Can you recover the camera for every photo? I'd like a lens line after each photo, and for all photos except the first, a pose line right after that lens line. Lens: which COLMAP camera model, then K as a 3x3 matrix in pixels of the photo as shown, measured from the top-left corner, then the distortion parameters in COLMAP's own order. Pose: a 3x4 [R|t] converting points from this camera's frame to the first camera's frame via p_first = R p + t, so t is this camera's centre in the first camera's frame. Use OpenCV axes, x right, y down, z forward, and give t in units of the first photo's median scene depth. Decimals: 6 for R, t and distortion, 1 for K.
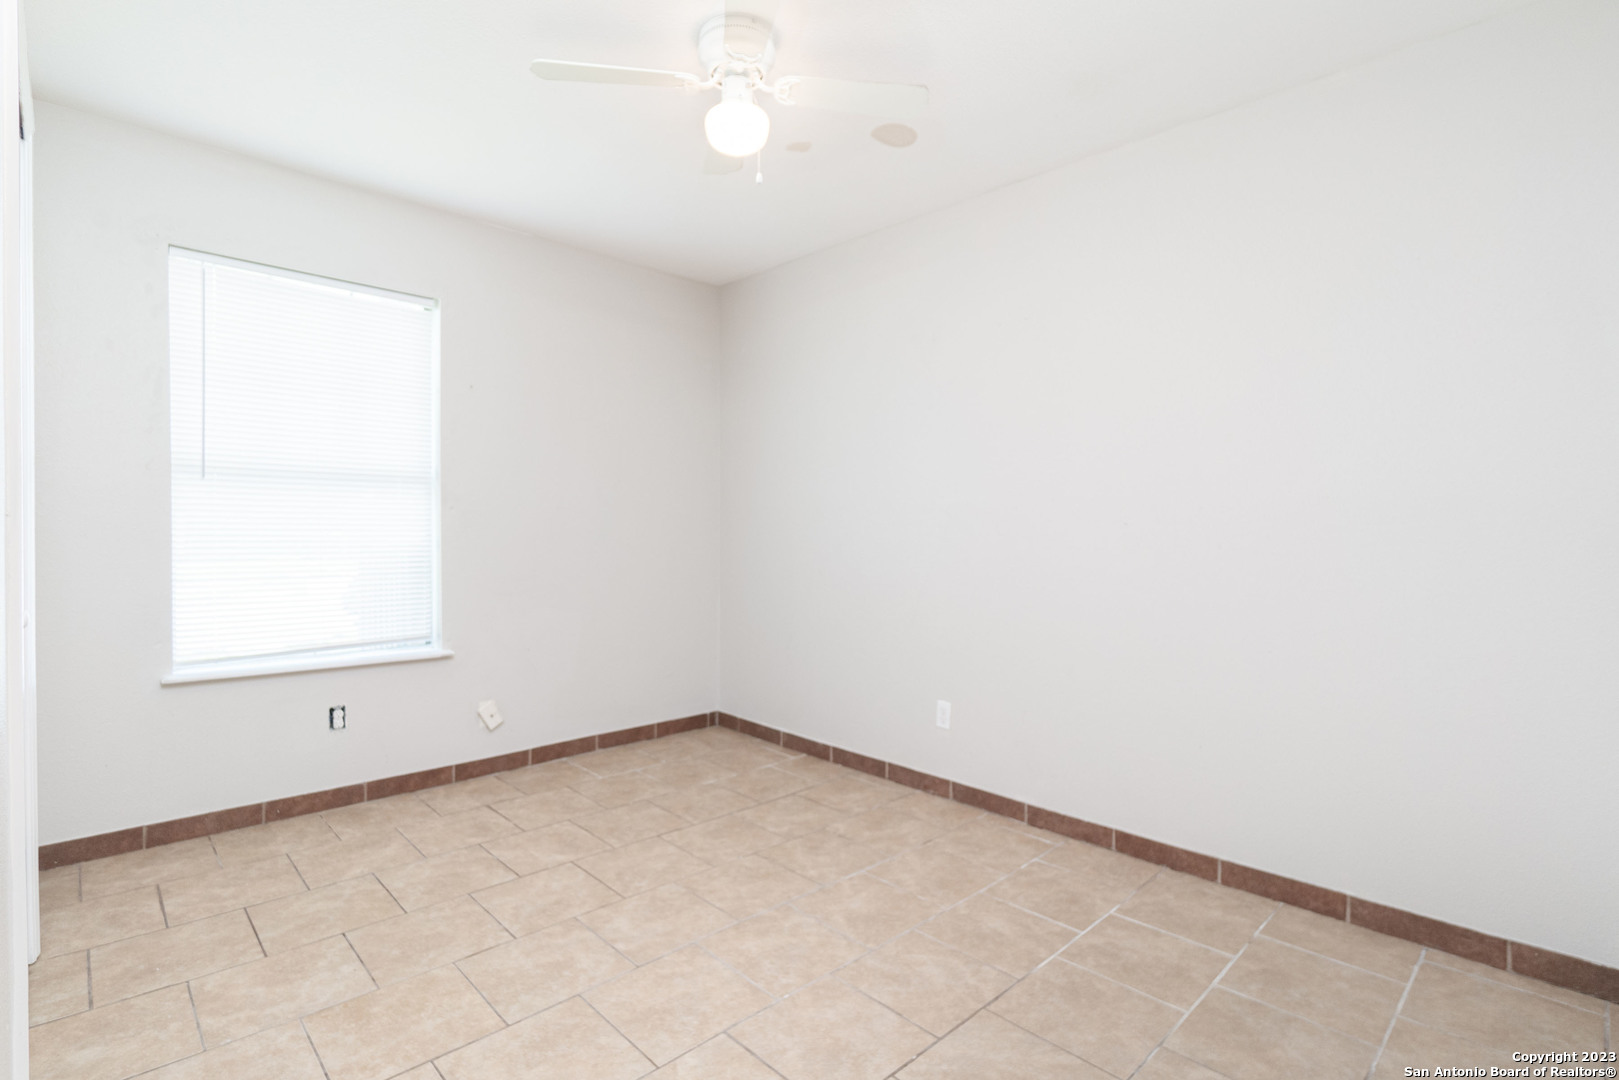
lens RADIAL K [[782.6, 0, 790.8], [0, 782.6, 545.5], [0, 0, 1]] dist [-0.004179, 0.000403]
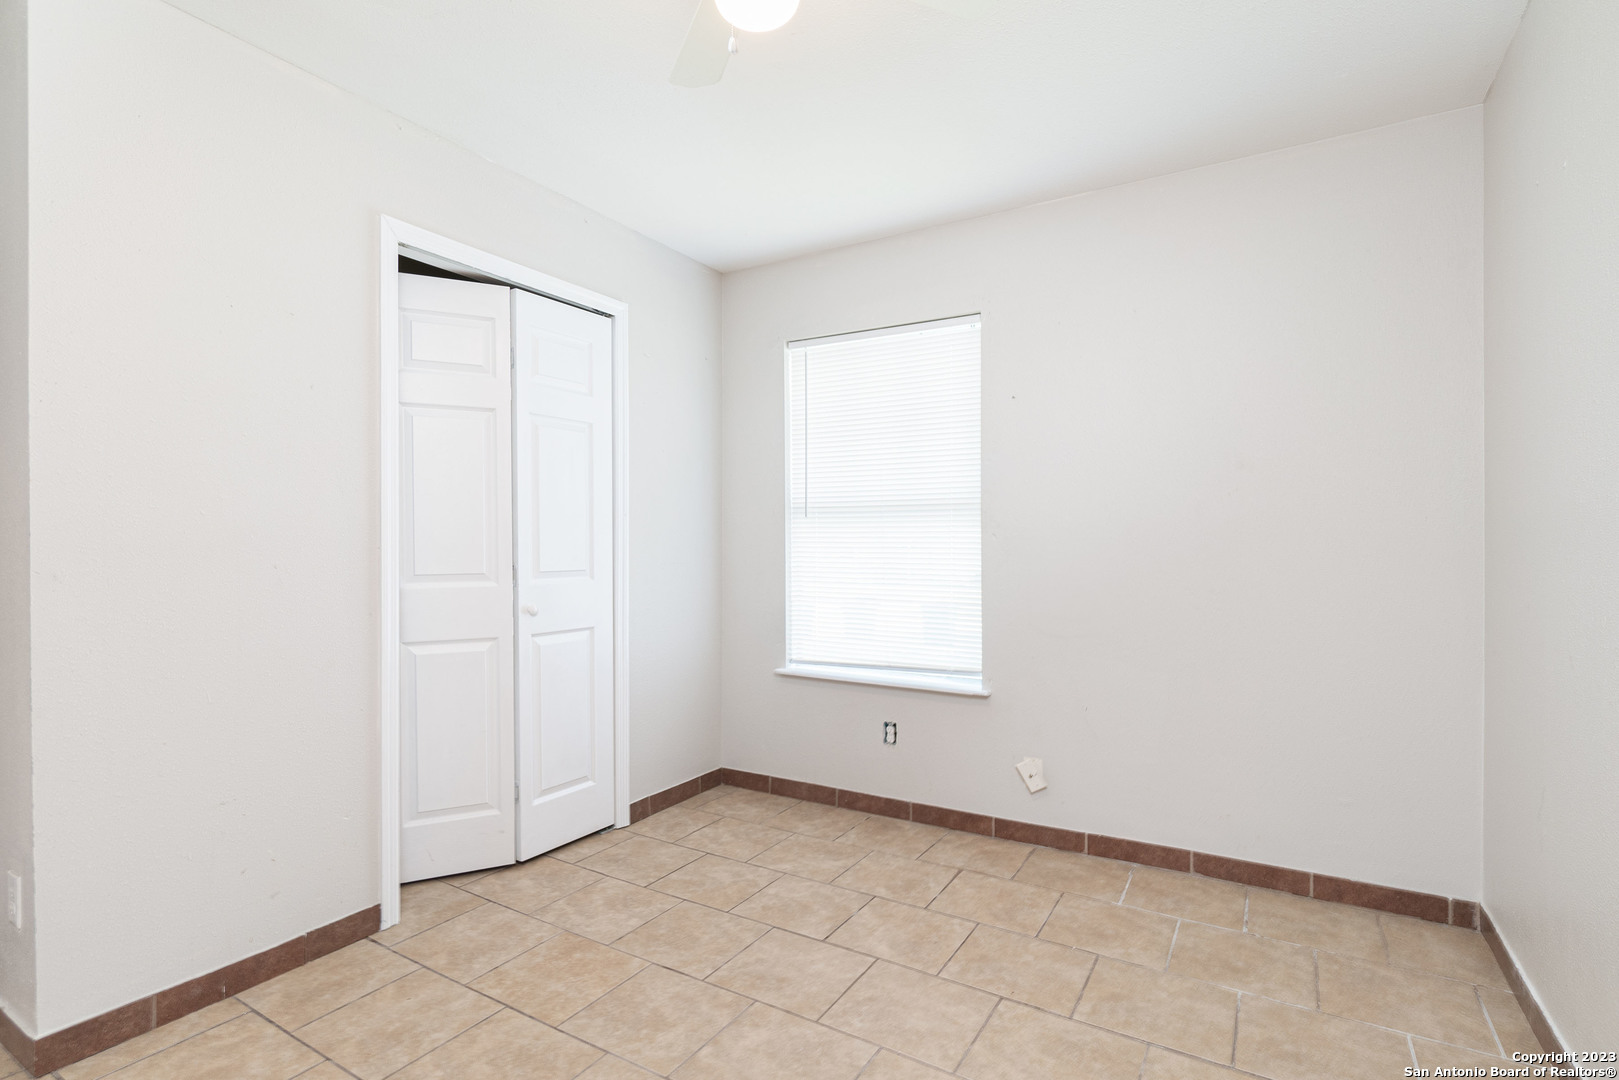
lens RADIAL K [[782.6, 0, 790.8], [0, 782.6, 545.5], [0, 0, 1]] dist [-0.004179, 0.000403]
pose [[0.260412, -0.011787, -0.965426, 0.455961], [-0.025808, 0.999483, -0.019164, -0.013433], [0.965153, 0.029907, 0.259973, 0.621924]]
